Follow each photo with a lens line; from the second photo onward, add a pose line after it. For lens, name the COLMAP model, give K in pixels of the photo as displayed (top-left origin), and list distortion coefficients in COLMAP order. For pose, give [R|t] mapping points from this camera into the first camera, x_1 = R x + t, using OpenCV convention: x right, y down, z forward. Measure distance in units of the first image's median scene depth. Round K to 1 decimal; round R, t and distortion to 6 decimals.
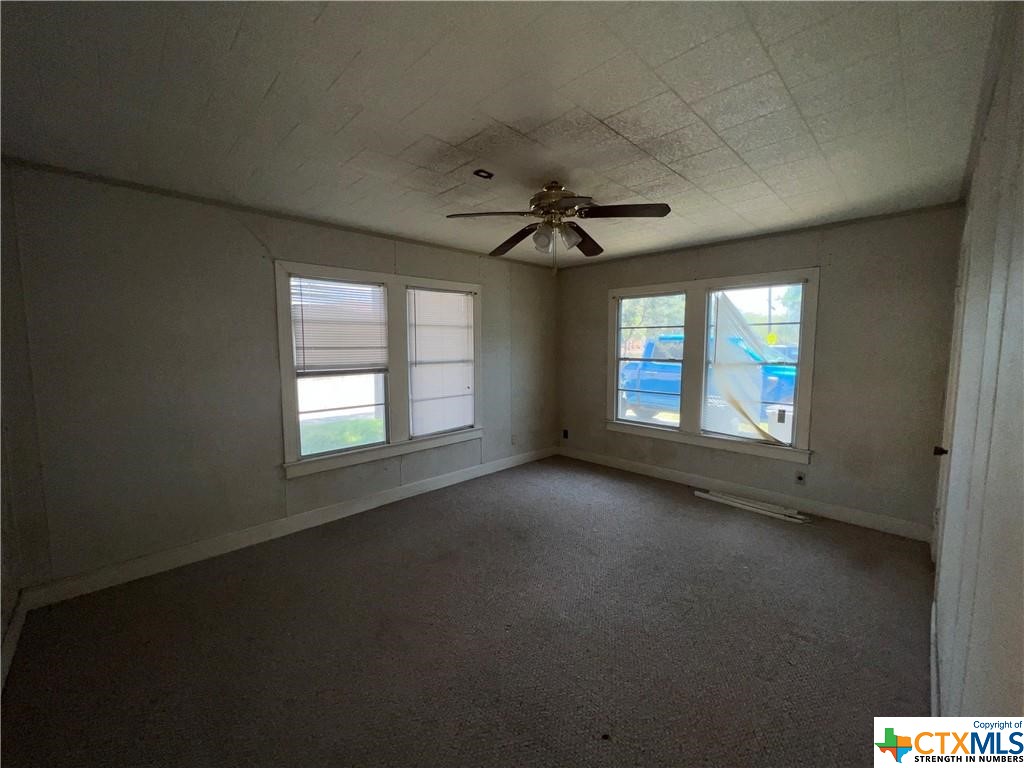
lens RADIAL K [[410.9, 0, 510.1], [0, 410.9, 382.6], [0, 0, 1]] dist [-0.002662, 0.000507]
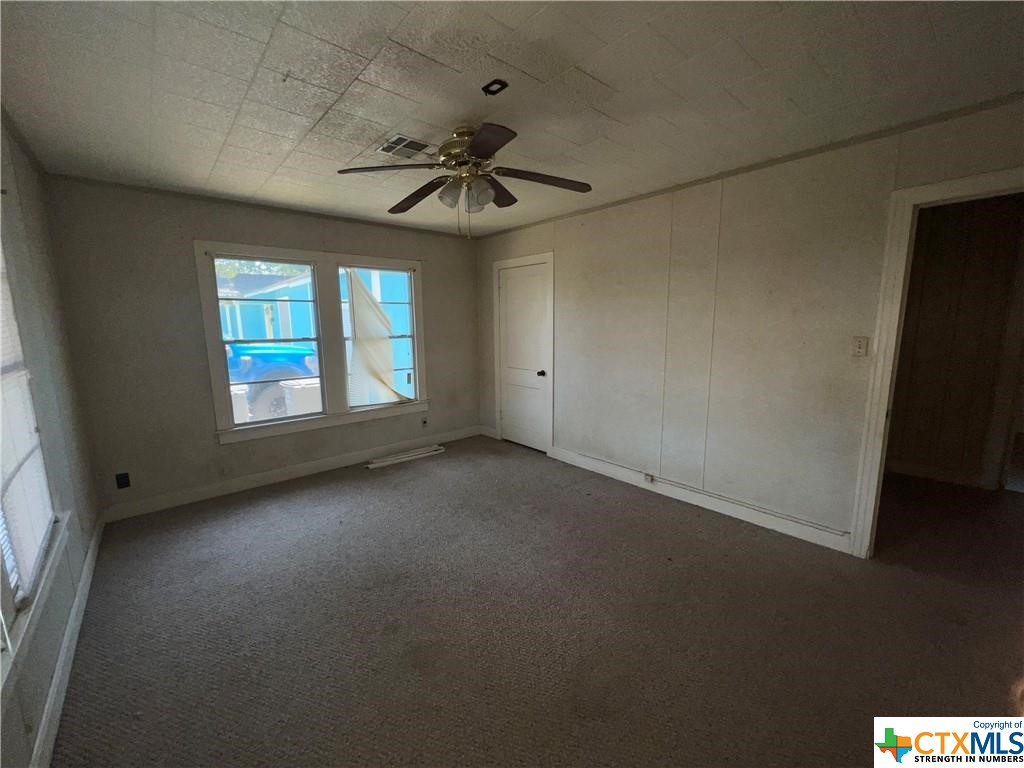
lens RADIAL K [[410.9, 0, 507.4], [0, 410.9, 381.3], [0, 0, 1]] dist [-0.002662, 0.000507]
pose [[0.067115, -0.145763, 0.987040, -0.510439], [0.103674, 0.984935, 0.138402, -0.047275], [-0.992344, 0.093042, 0.081215, 0.561653]]
